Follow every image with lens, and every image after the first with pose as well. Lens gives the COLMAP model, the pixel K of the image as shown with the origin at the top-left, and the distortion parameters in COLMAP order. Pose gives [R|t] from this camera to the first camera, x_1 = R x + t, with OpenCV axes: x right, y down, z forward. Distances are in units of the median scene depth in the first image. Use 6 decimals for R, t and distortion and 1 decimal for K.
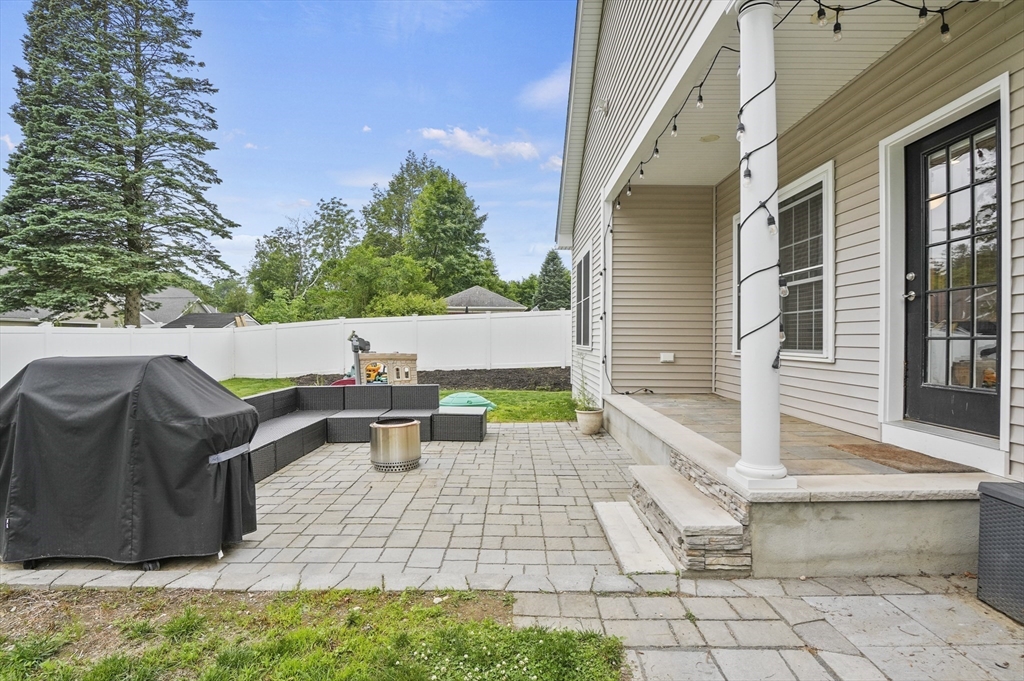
lens RADIAL K [[509.1, 0, 498.7], [0, 509.1, 347.5], [0, 0, 1]] dist [-0.041830, -0.000191]
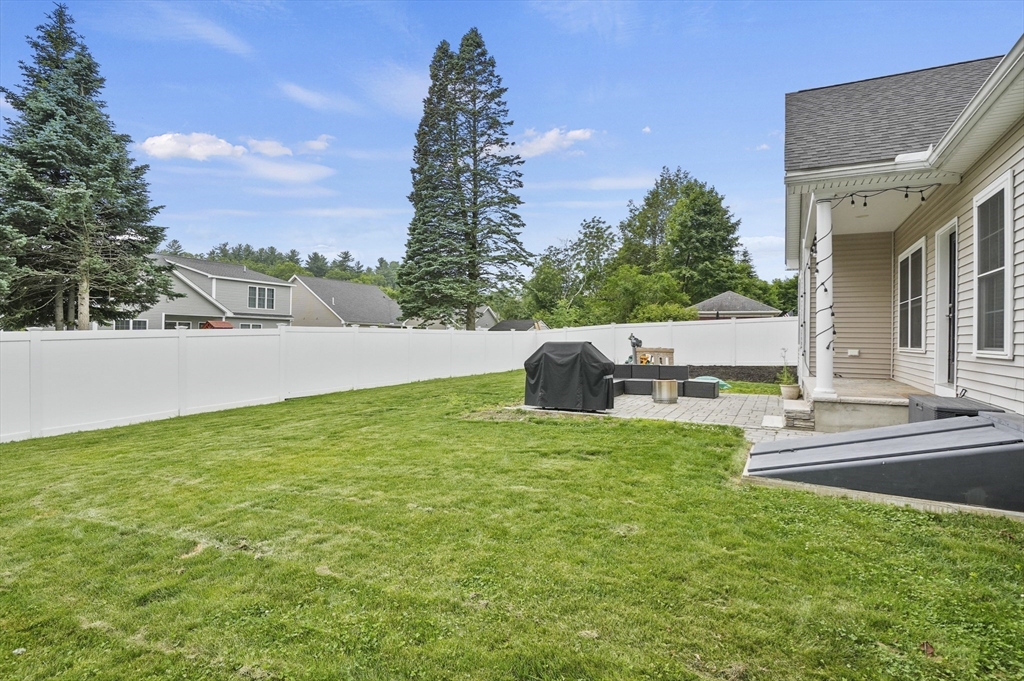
lens RADIAL K [[509.1, 0, 498.7], [0, 509.1, 347.5], [0, 0, 1]] dist [-0.041830, -0.000191]
pose [[0.886921, 0.016763, -0.461617, 0.037431], [-0.019433, 0.999811, -0.001030, 0.010655], [0.461512, 0.009884, 0.887079, -0.299002]]
